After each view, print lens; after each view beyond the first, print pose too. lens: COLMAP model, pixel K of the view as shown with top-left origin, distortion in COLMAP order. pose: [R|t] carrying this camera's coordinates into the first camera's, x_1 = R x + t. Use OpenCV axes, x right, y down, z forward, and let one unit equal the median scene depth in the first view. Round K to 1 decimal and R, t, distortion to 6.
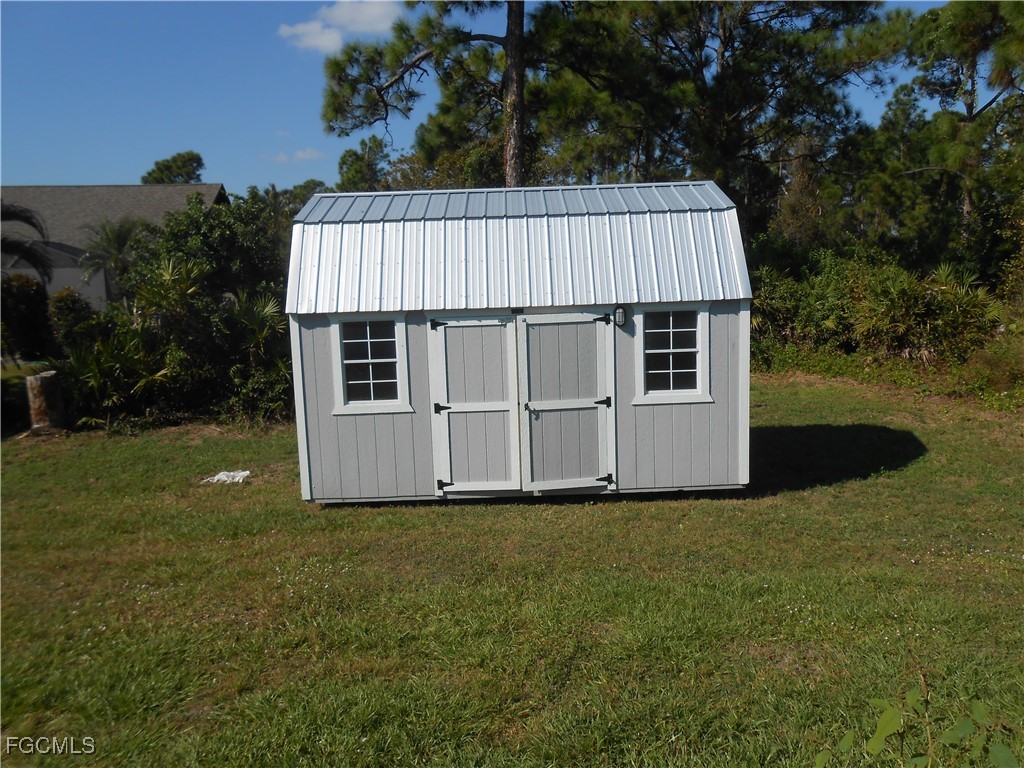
lens RADIAL K [[798.1, 0, 516.4], [0, 798.1, 381.7], [0, 0, 1]] dist [-0.027182, 0.033226]
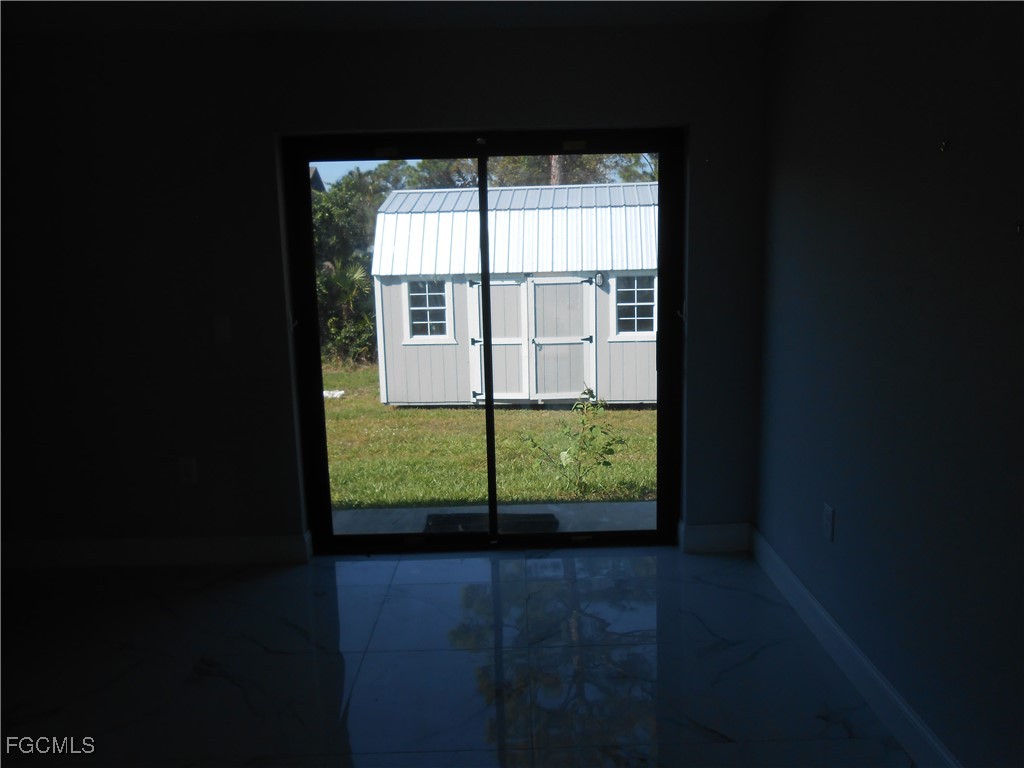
lens RADIAL K [[798.1, 0, 509.5], [0, 798.1, 386.8], [0, 0, 1]] dist [-0.027182, 0.033226]
pose [[0.994268, 0.024264, -0.104126, 0.120910], [-0.020169, 0.998988, 0.040200, 0.055994], [0.104996, -0.037870, 0.993751, -0.443233]]
